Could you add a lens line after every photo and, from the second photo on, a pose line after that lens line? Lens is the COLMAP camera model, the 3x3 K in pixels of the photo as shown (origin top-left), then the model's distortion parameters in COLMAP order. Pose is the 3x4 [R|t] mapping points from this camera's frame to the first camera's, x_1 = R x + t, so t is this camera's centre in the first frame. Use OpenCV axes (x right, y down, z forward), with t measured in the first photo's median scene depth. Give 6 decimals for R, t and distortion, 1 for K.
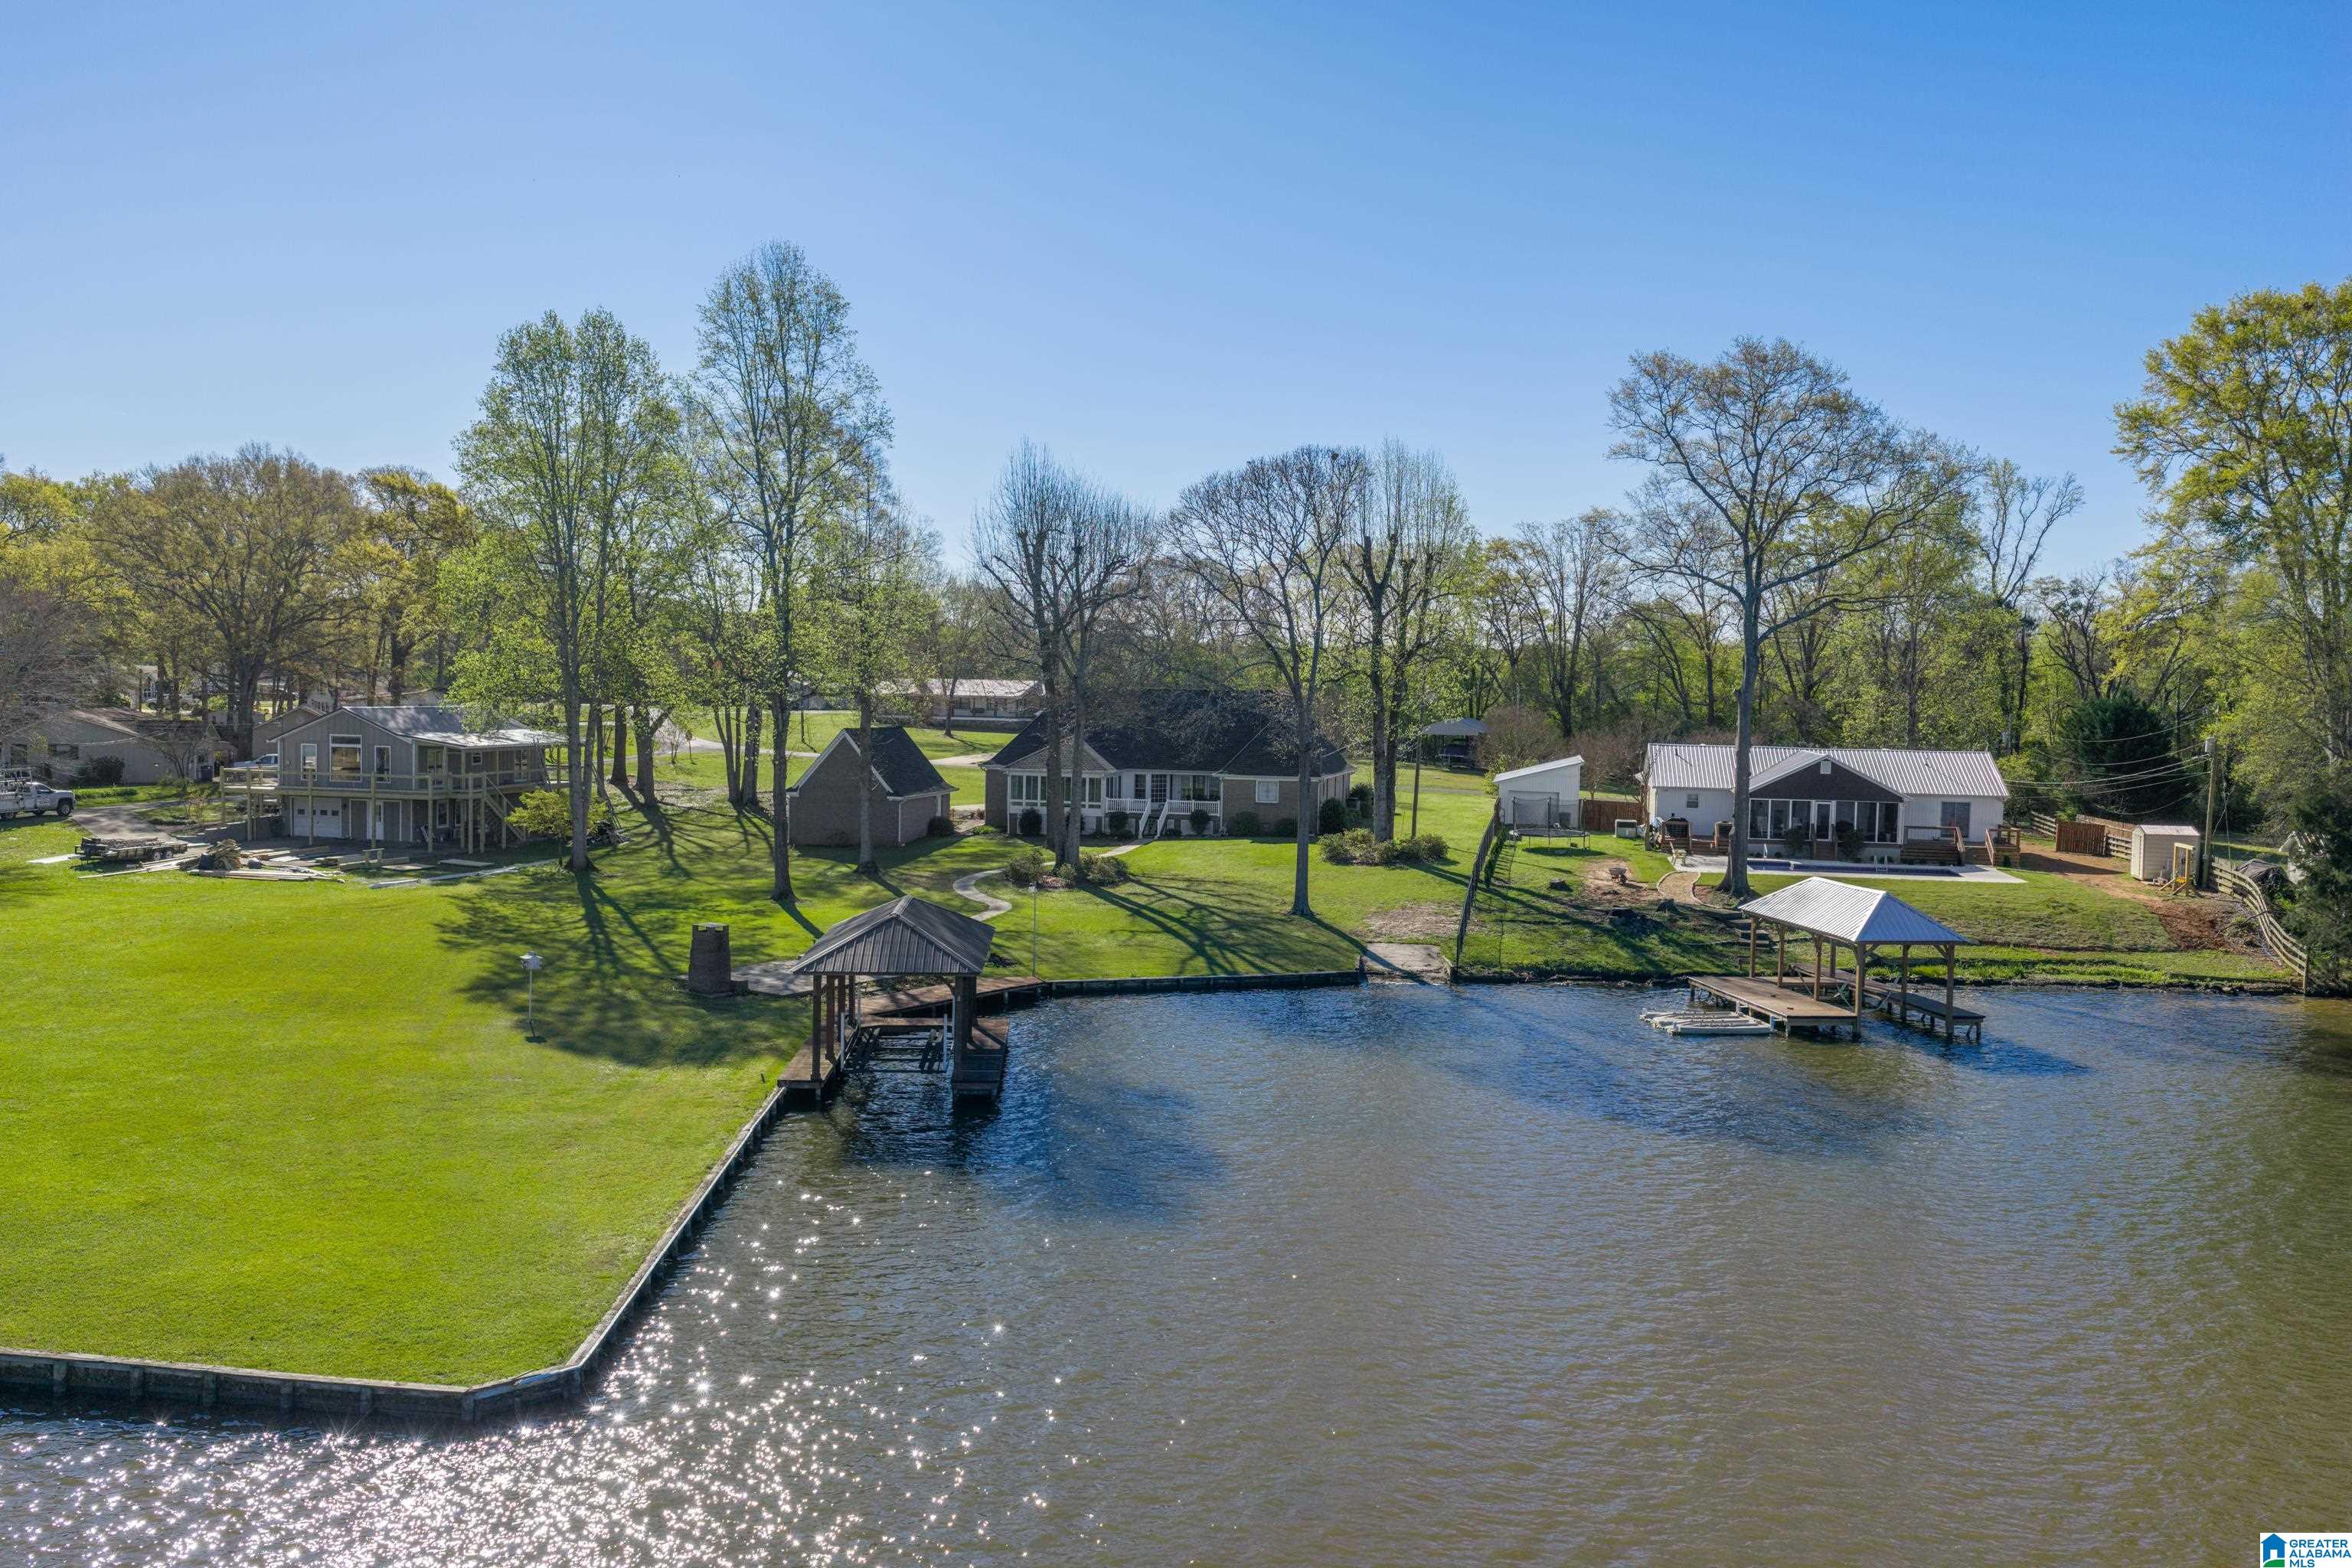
lens RADIAL K [[1919.2, 0, 1176.0], [0, 1919.2, 784.0], [0, 0, 1]] dist [0.038183, -0.000050]
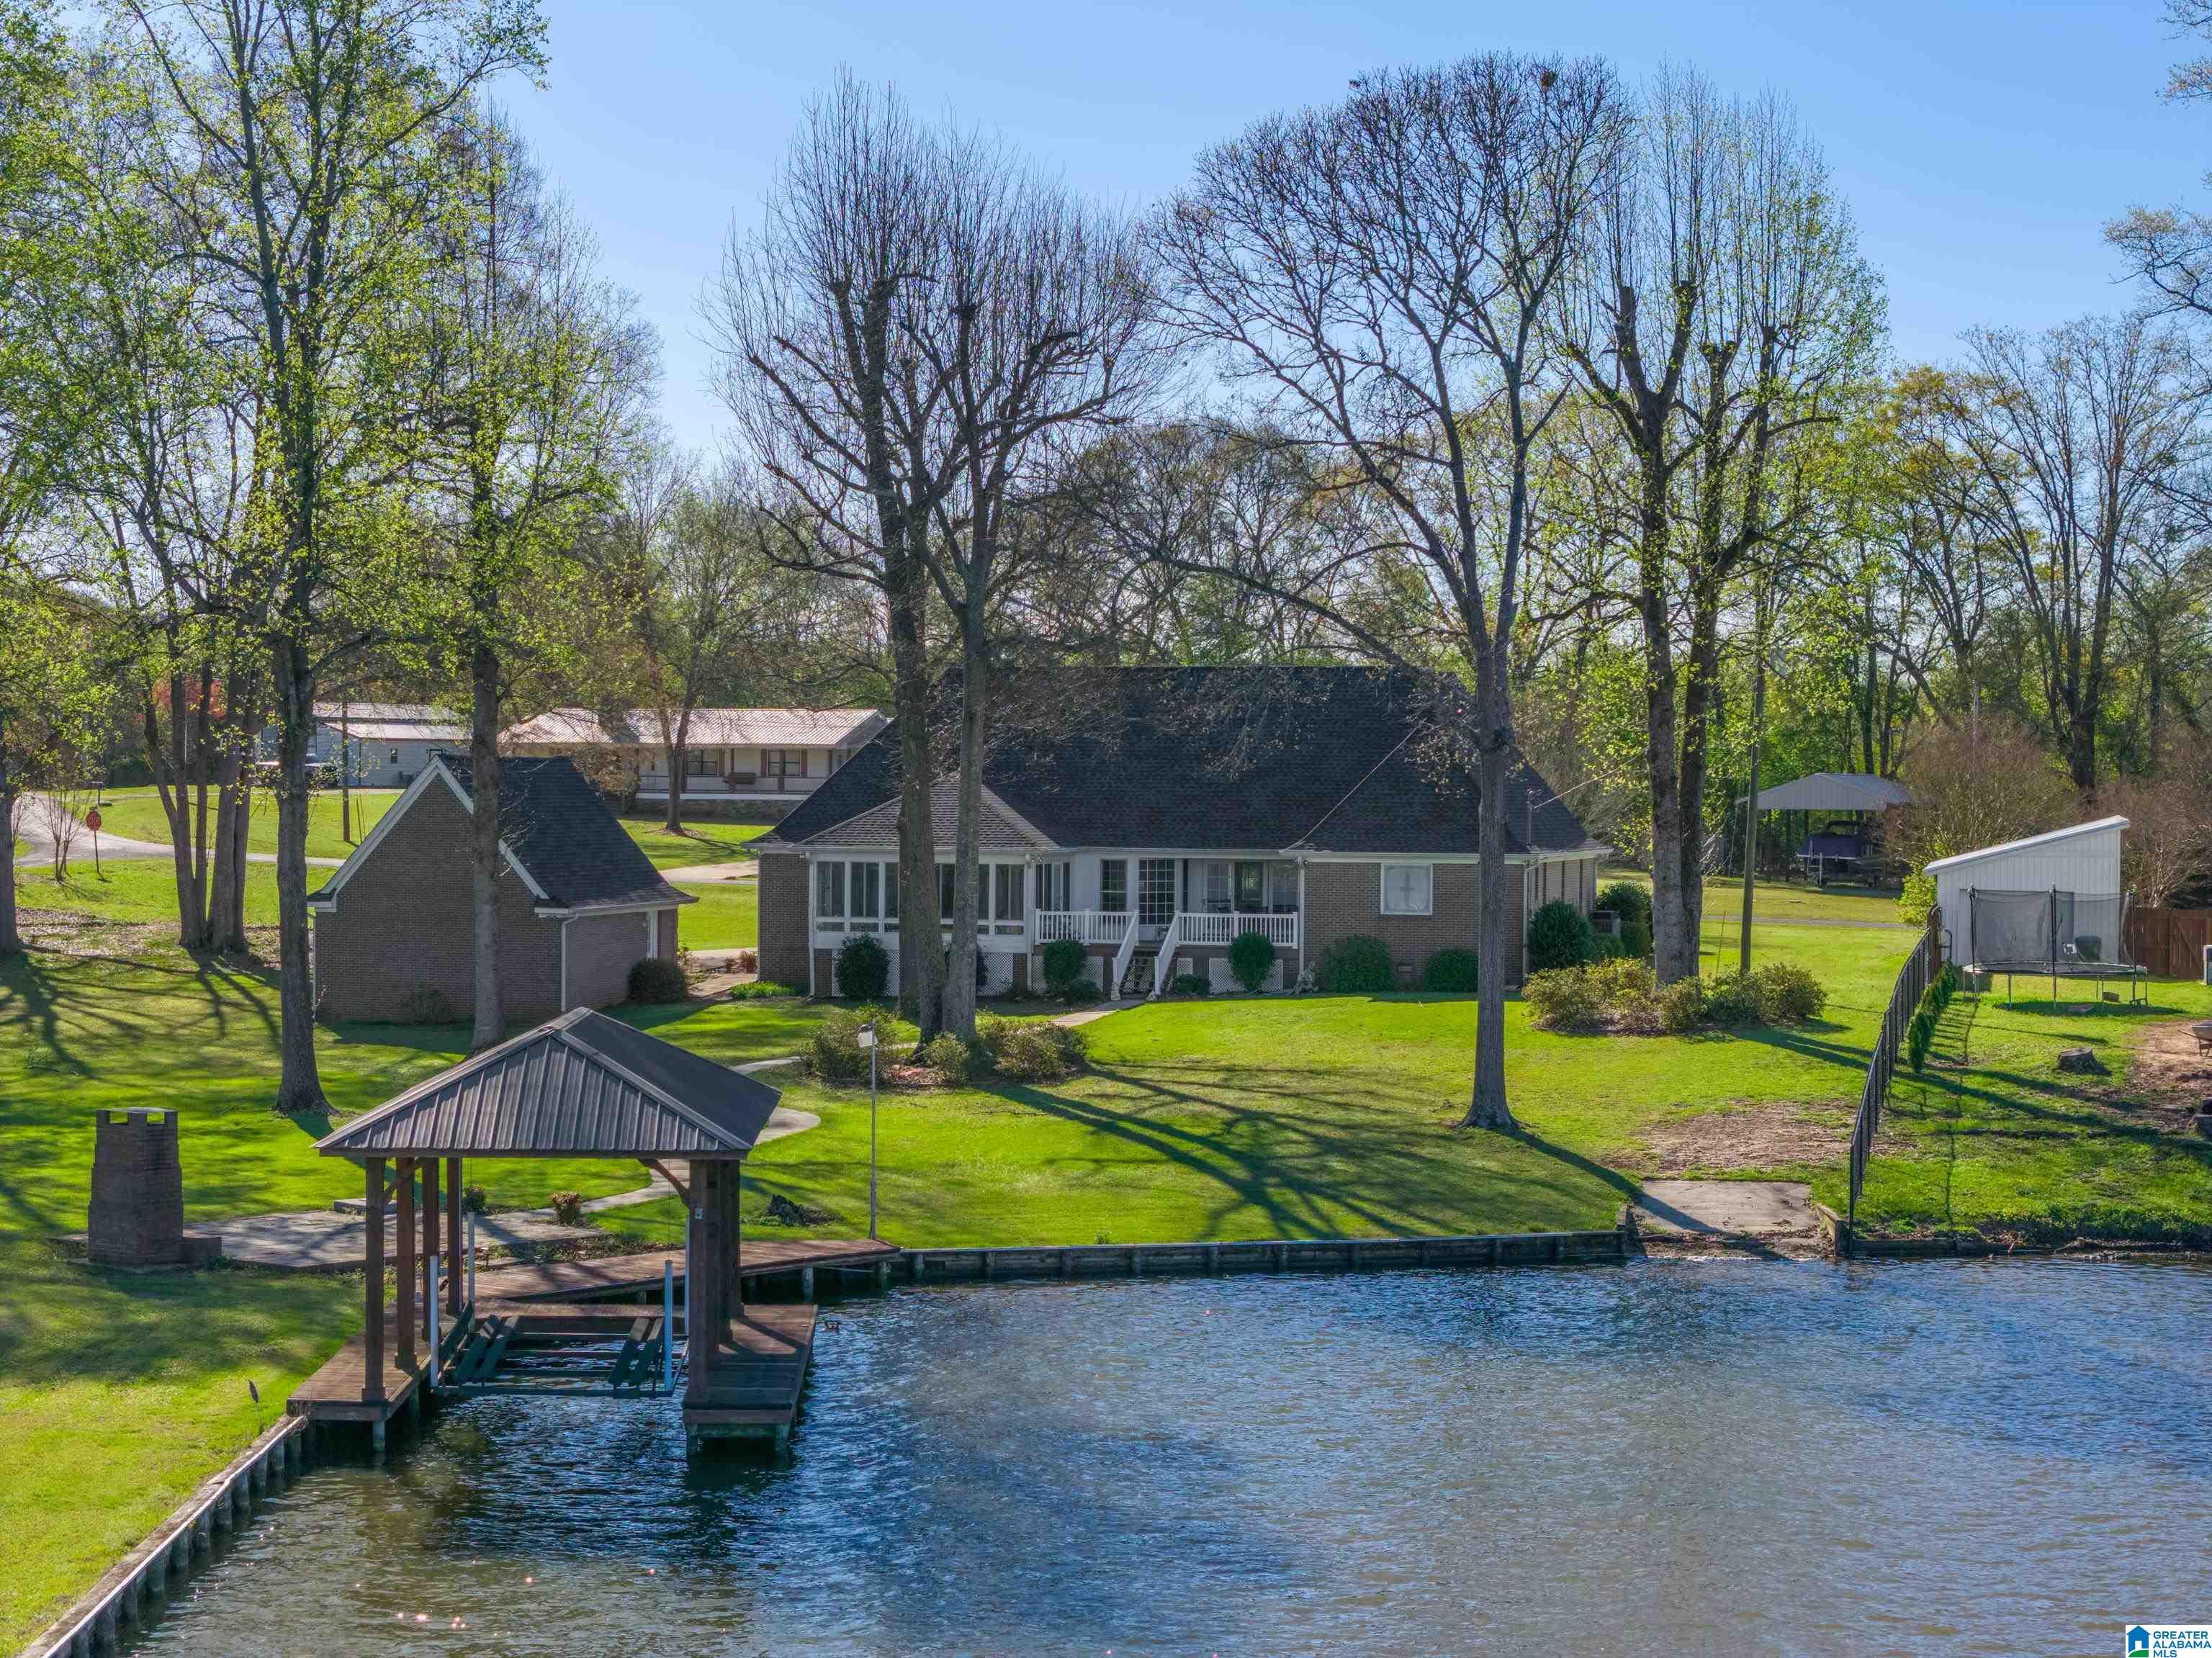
lens RADIAL K [[4395.1, 0, 1106.0], [0, 4395.1, 829.0], [0, 0, 1]] dist [-0.184891, 0.541480]
pose [[0.999739, -0.010905, -0.020058, -0.000375], [0.010105, 0.999165, -0.039580, 0.032824], [0.020473, 0.039367, 0.999015, 0.007318]]
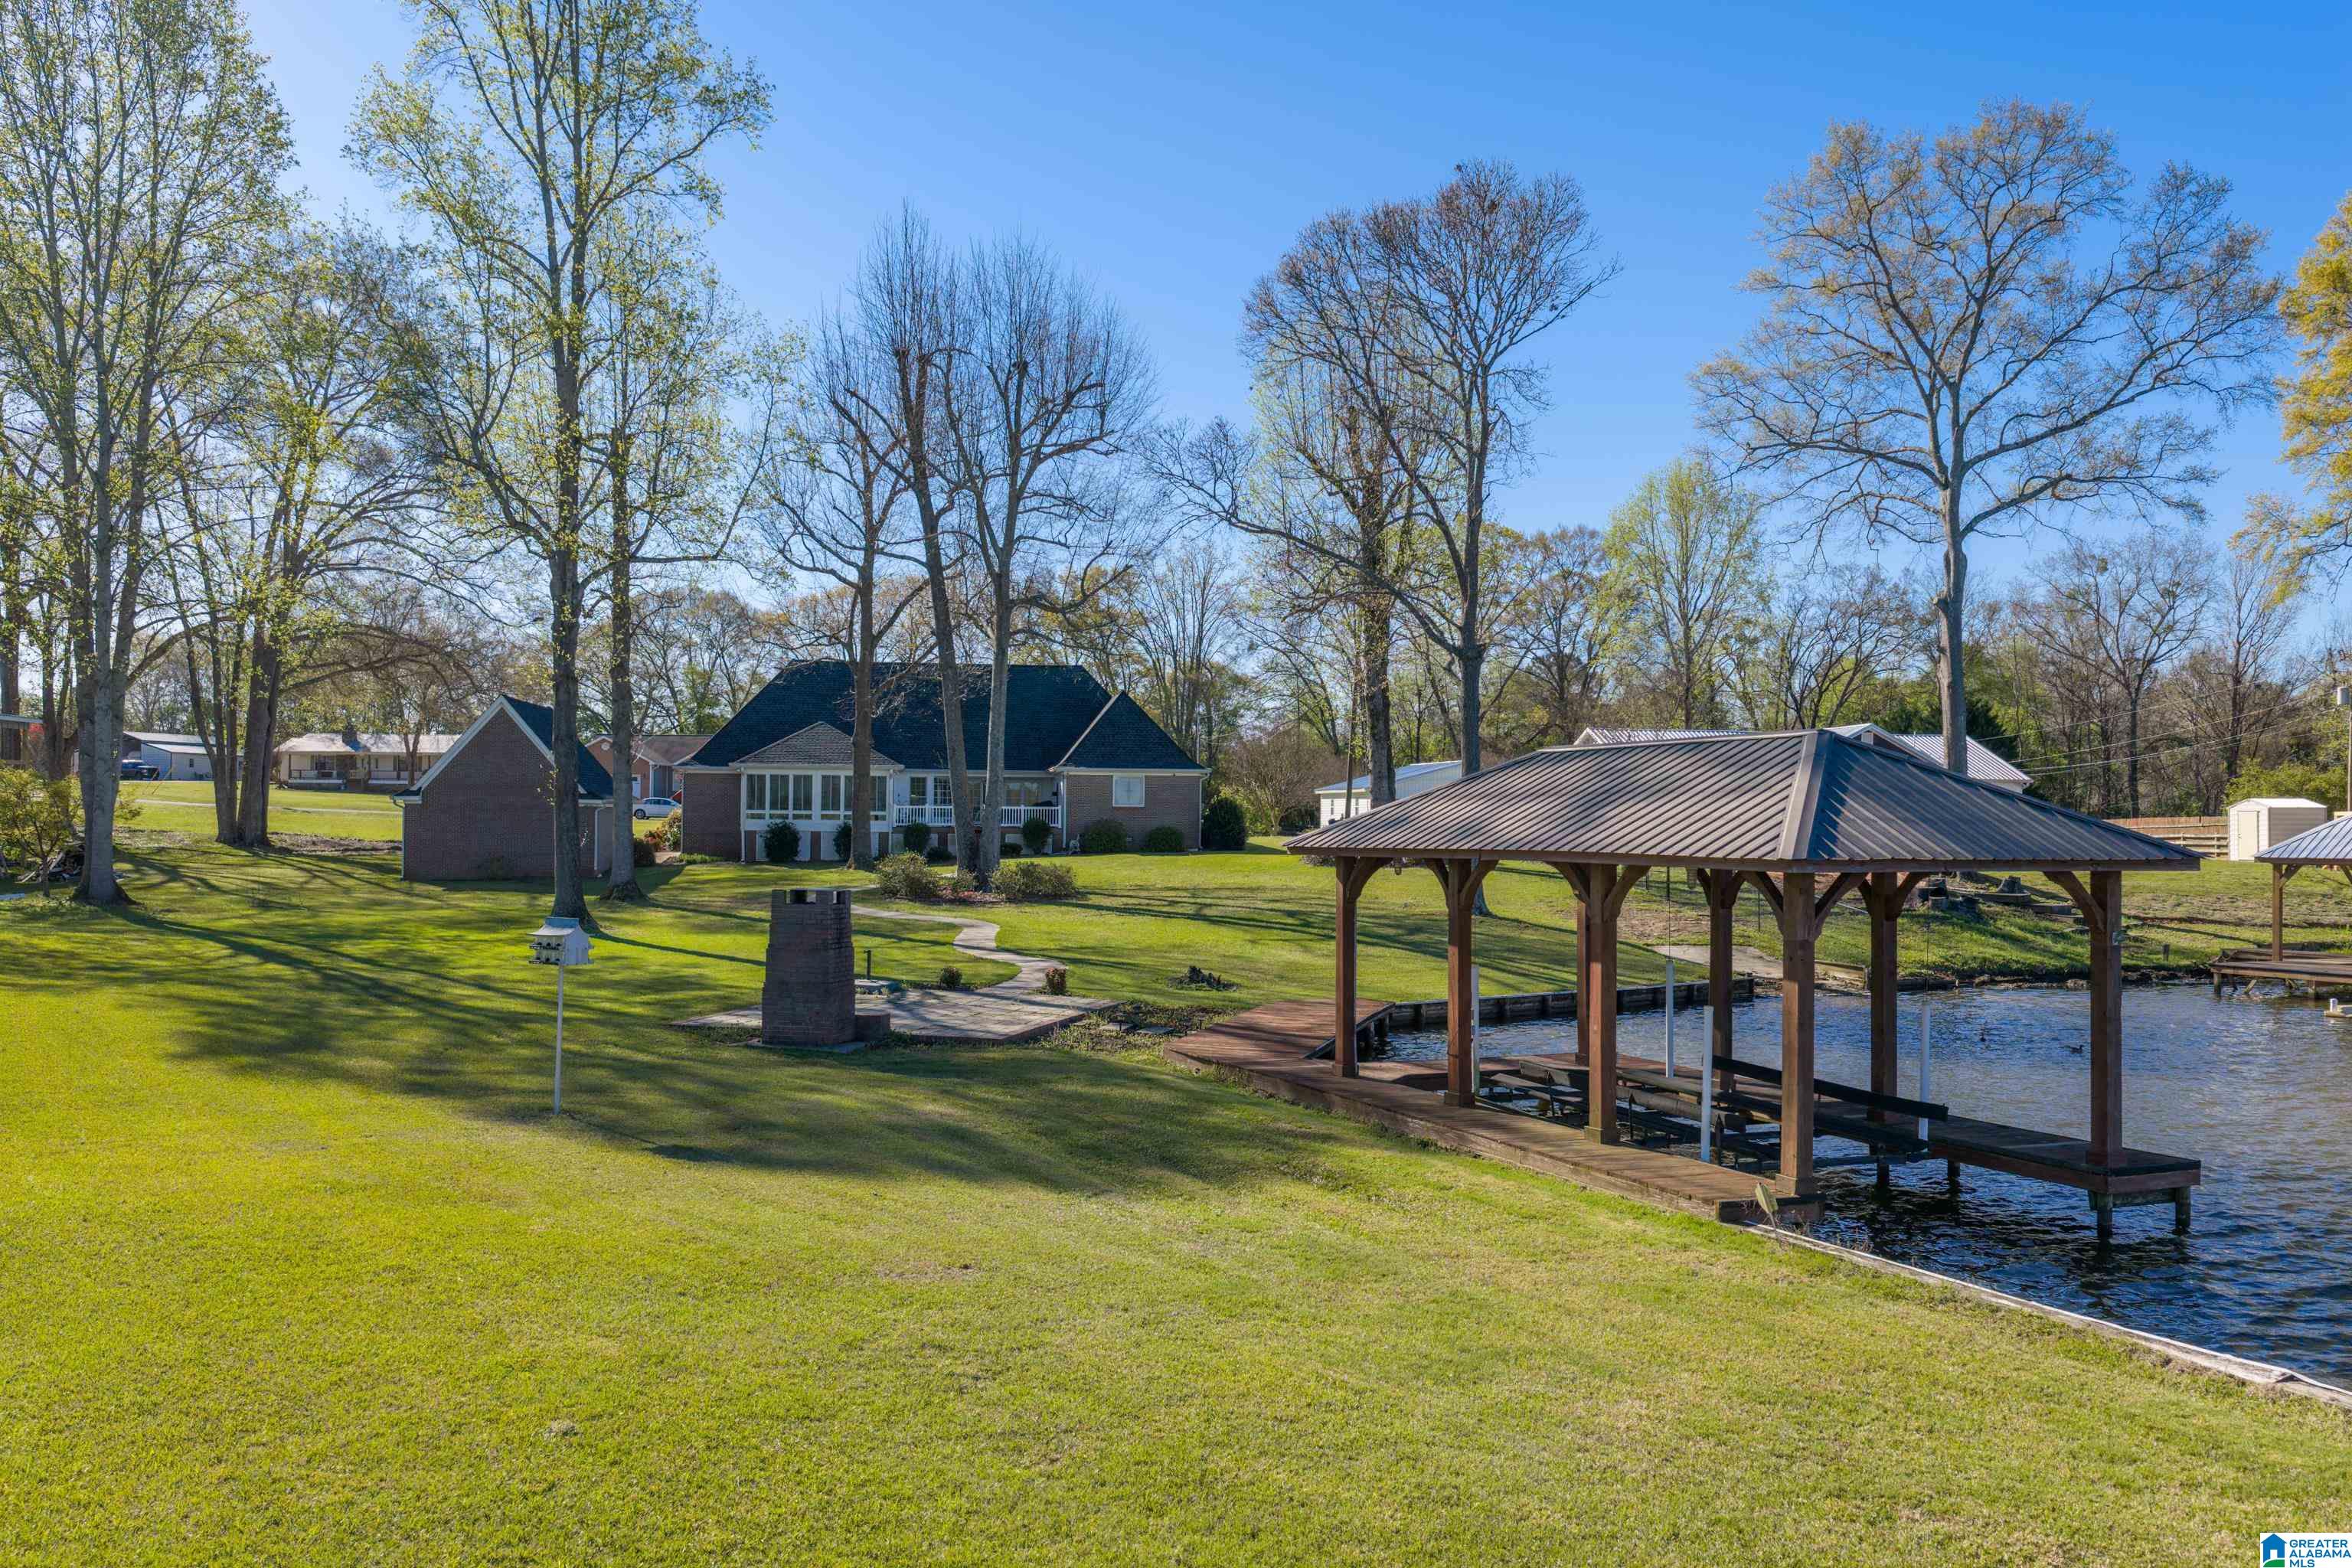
lens RADIAL K [[1919.2, 0, 1176.0], [0, 1919.2, 784.0], [0, 0, 1]] dist [0.038183, -0.000050]
pose [[0.938735, -0.004284, 0.344613, -0.206666], [0.027007, 0.997762, -0.061164, 0.051522], [-0.343579, 0.066724, 0.936750, 0.369087]]
